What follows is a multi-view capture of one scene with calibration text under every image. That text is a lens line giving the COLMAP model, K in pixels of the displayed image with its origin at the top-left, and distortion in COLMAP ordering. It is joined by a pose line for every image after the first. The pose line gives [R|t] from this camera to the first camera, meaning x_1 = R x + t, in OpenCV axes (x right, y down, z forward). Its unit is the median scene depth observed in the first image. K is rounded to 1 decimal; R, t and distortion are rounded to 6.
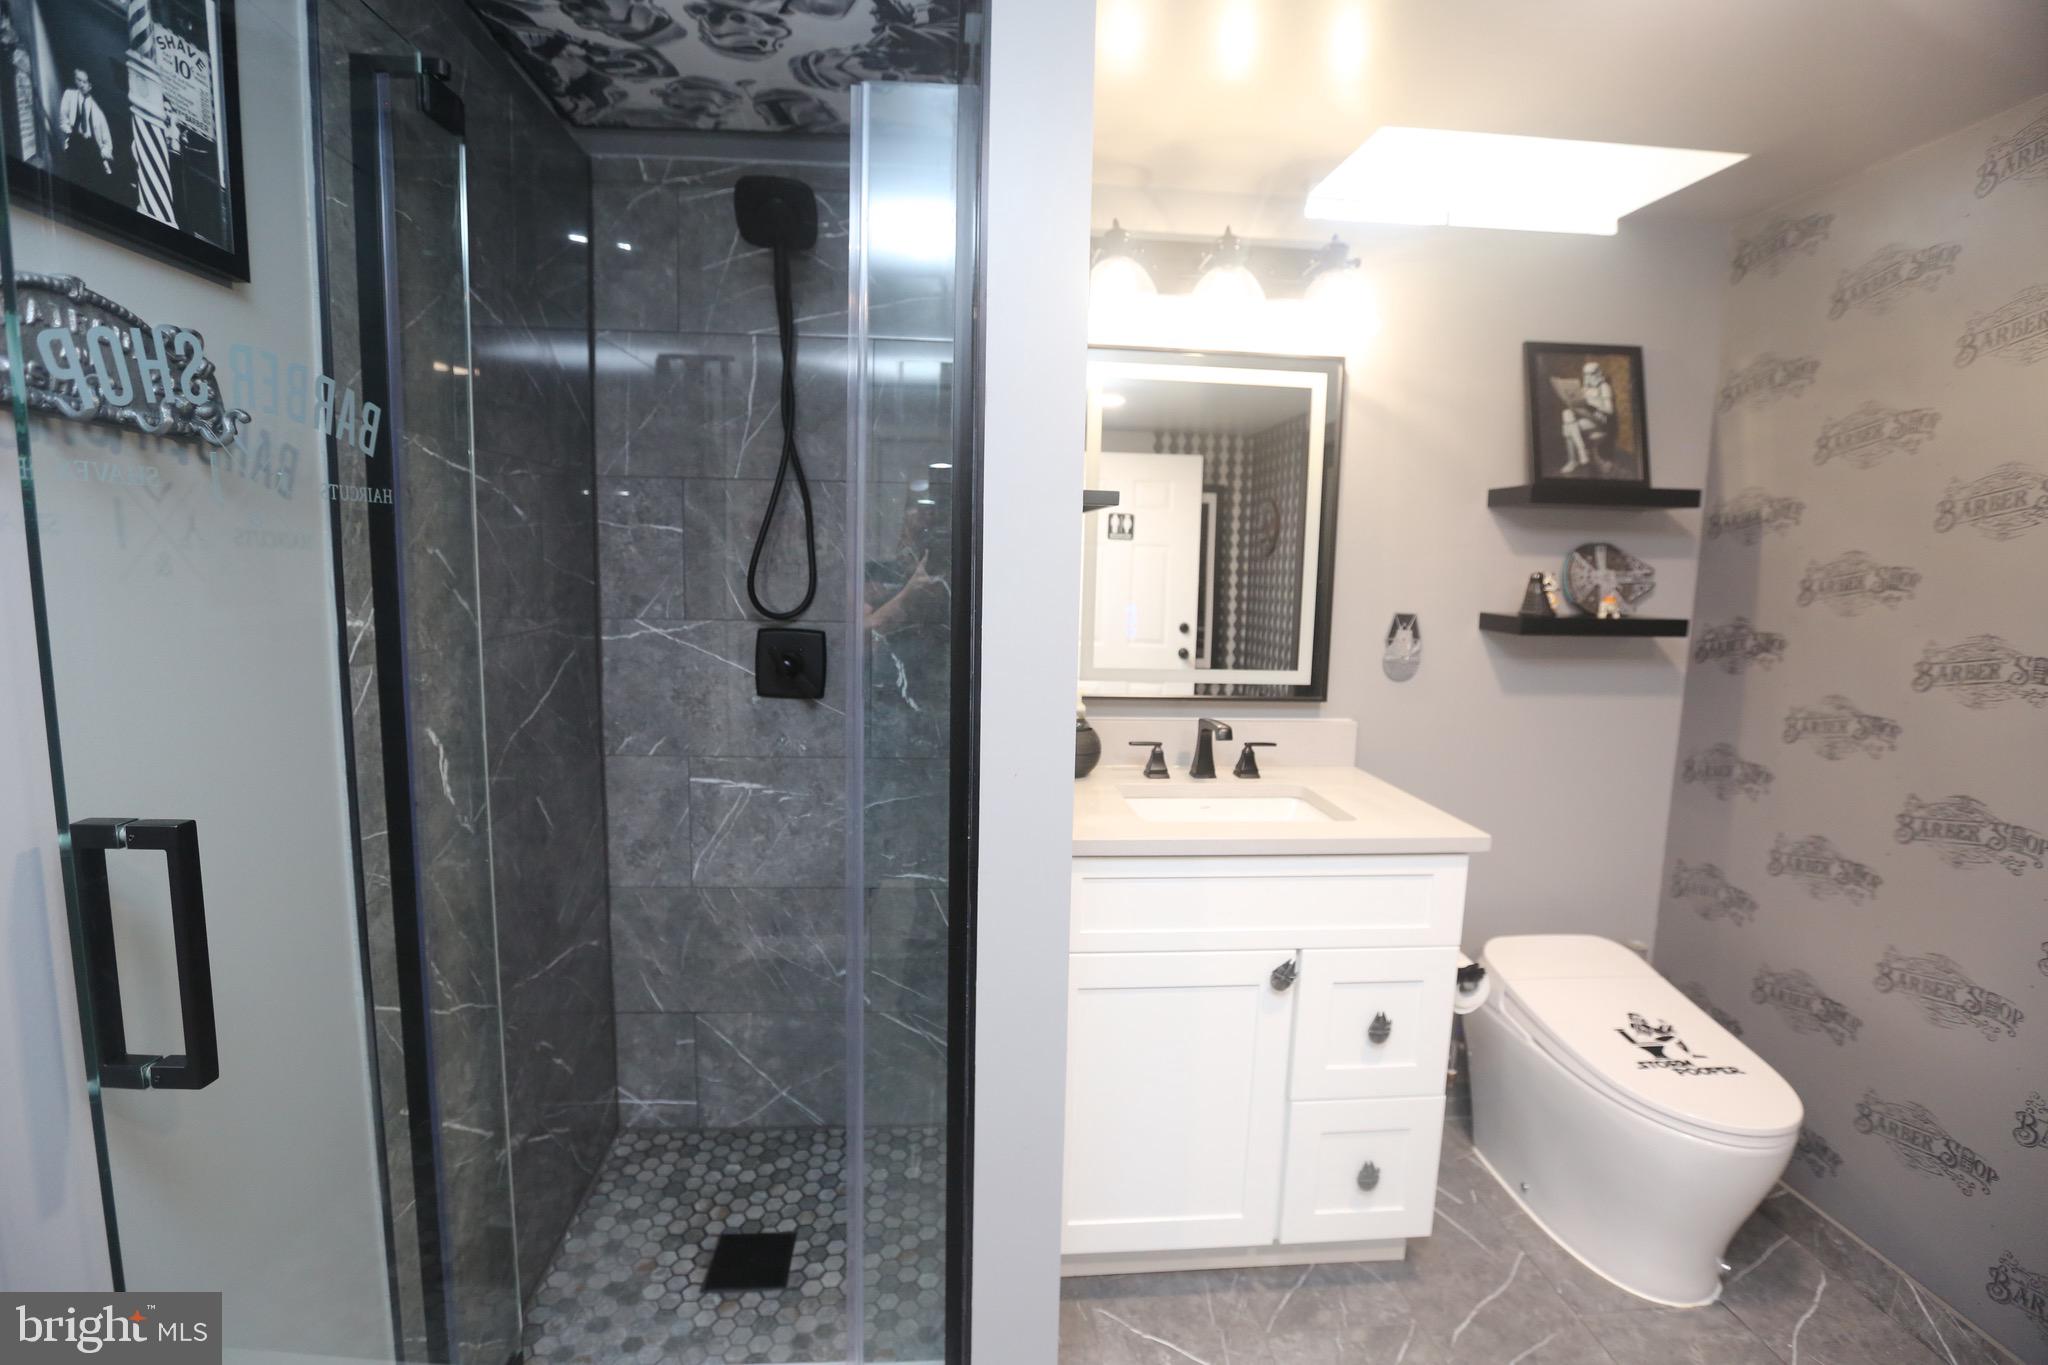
lens RADIAL K [[925.3, 0, 1014.2], [0, 925.3, 670.1], [0, 0, 1]] dist [-0.053834, 0.018921]
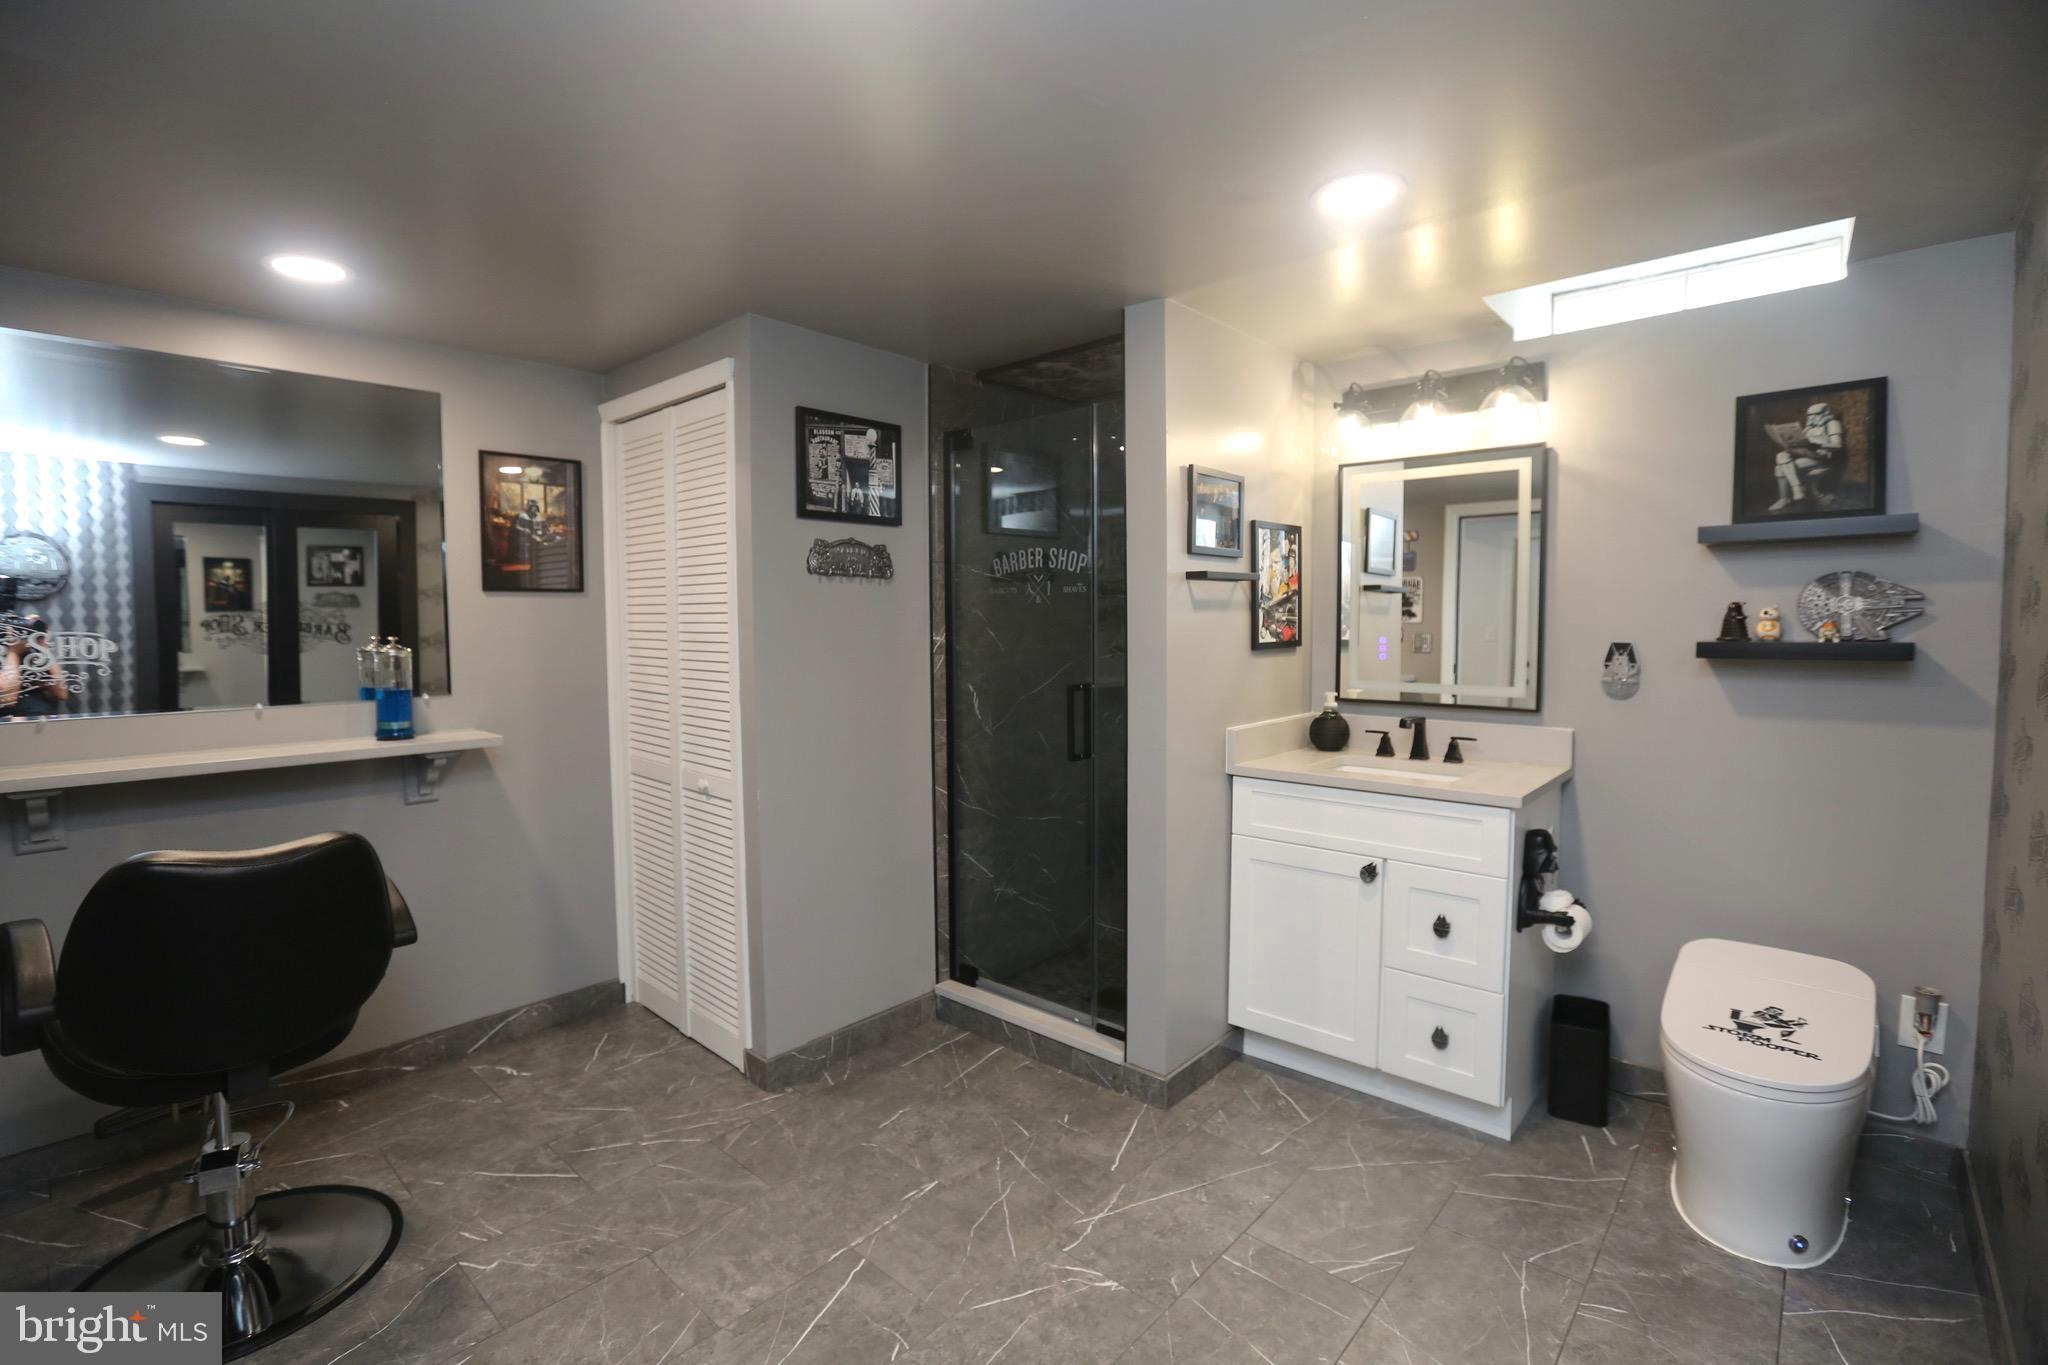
lens RADIAL K [[925.3, 0, 1014.2], [0, 925.3, 670.1], [0, 0, 1]] dist [-0.053834, 0.018921]
pose [[0.686593, 0.012201, -0.726939, 0.783019], [-0.064642, 0.996924, -0.044322, 0.081773], [0.724162, 0.077422, 0.685270, -0.389694]]
